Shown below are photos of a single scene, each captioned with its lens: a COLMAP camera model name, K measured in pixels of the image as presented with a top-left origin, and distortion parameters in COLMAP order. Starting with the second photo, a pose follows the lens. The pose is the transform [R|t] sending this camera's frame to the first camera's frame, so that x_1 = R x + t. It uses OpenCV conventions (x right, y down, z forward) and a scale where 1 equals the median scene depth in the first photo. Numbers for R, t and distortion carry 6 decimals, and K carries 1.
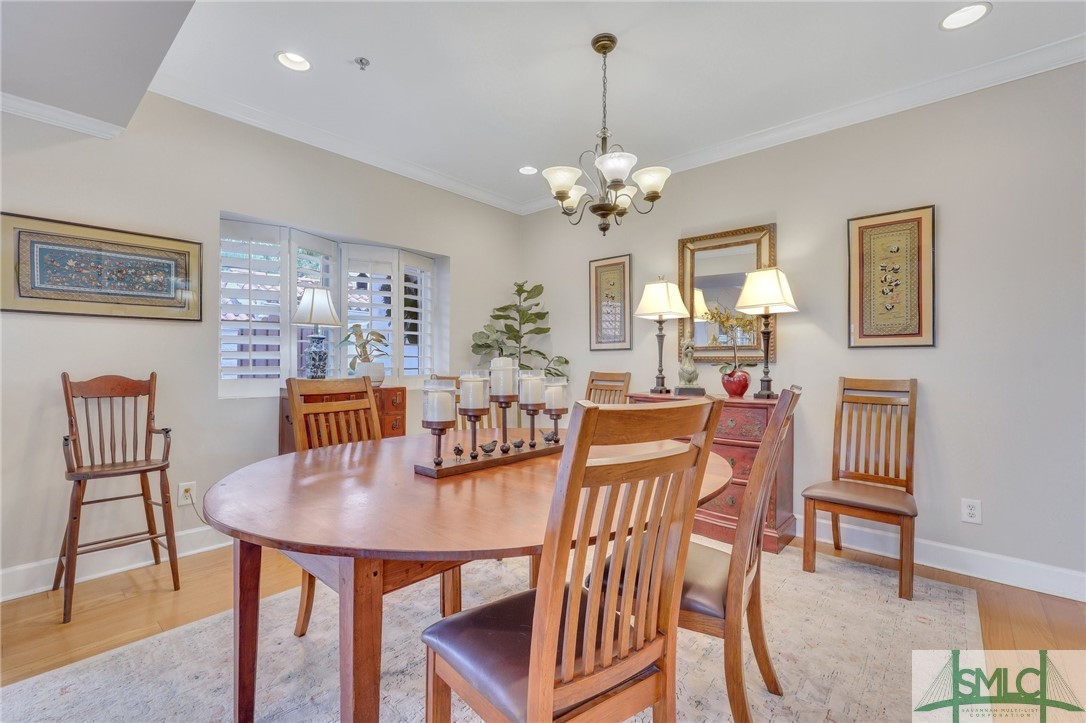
lens RADIAL K [[485.7, 0, 543.9], [0, 485.7, 367.6], [0, 0, 1]] dist [-0.001019, 0.000222]
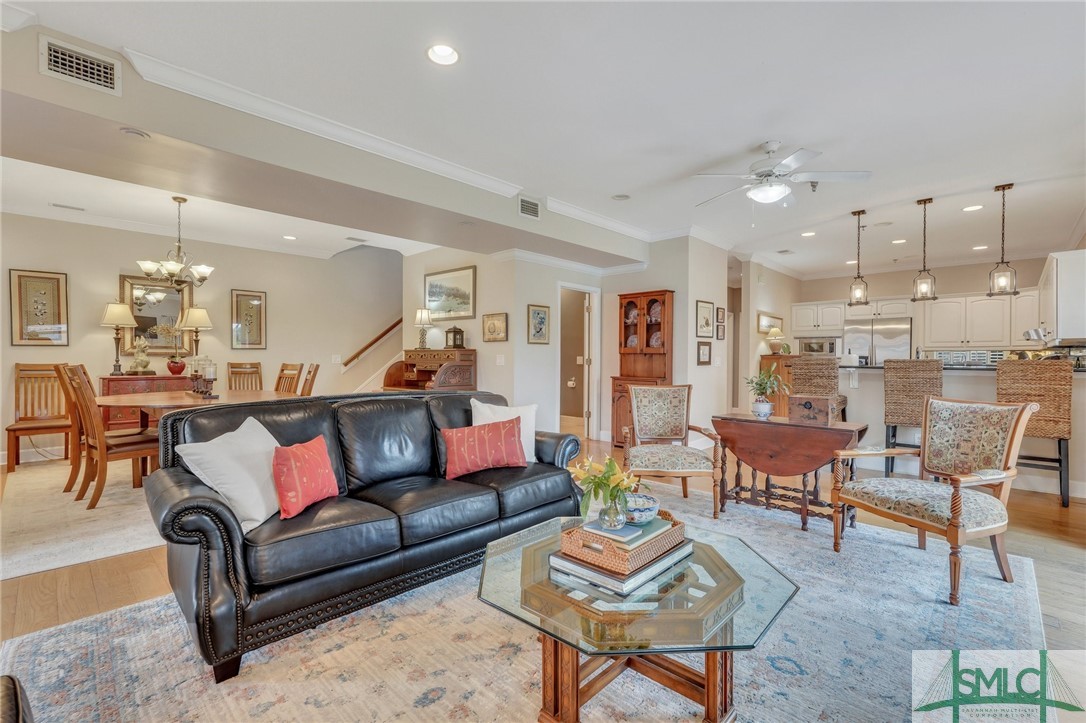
lens RADIAL K [[492.0, 0, 547.4], [0, 492.0, 353.1], [0, 0, 1]] dist [-0.001666, -0.000132]
pose [[0.046226, 0.005084, 0.998918, -1.412546], [0.010033, 0.999934, -0.005554, 0.004375], [-0.998881, 0.010279, 0.046172, -0.473121]]
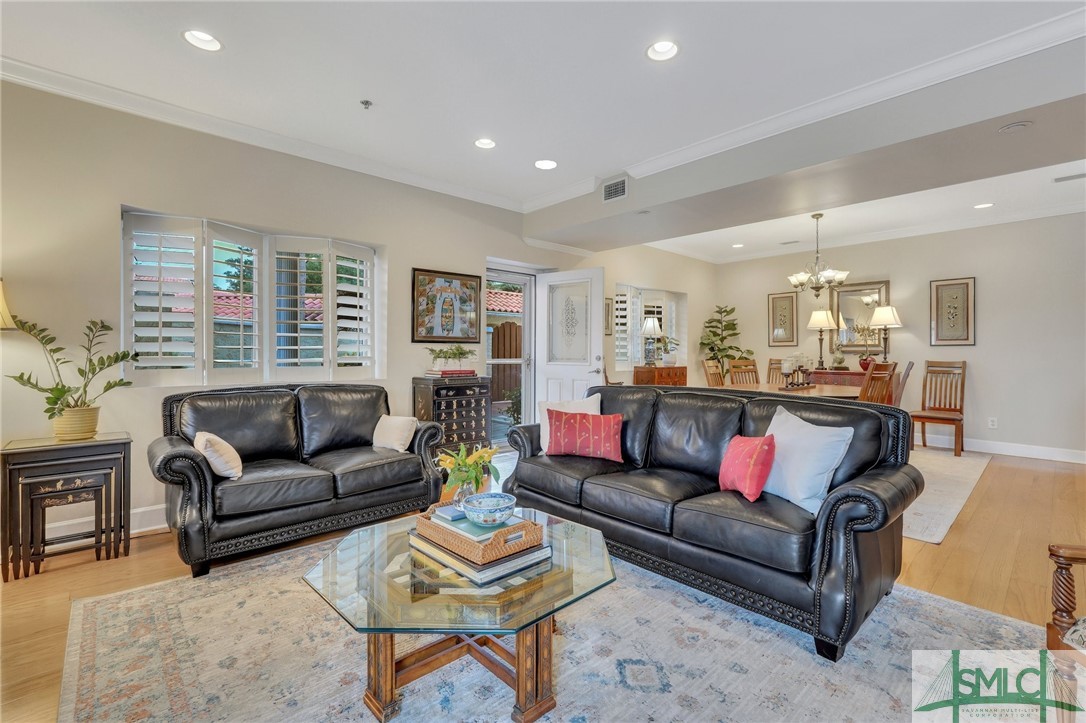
lens RADIAL K [[491.4, 0, 547.8], [0, 491.4, 360.4], [0, 0, 1]] dist [0.001406, 0.000629]
pose [[0.994375, 0.000227, -0.105919, -0.682203], [-0.000109, 0.999999, 0.001117, 0.016694], [0.105919, -0.001100, 0.994374, -1.111929]]
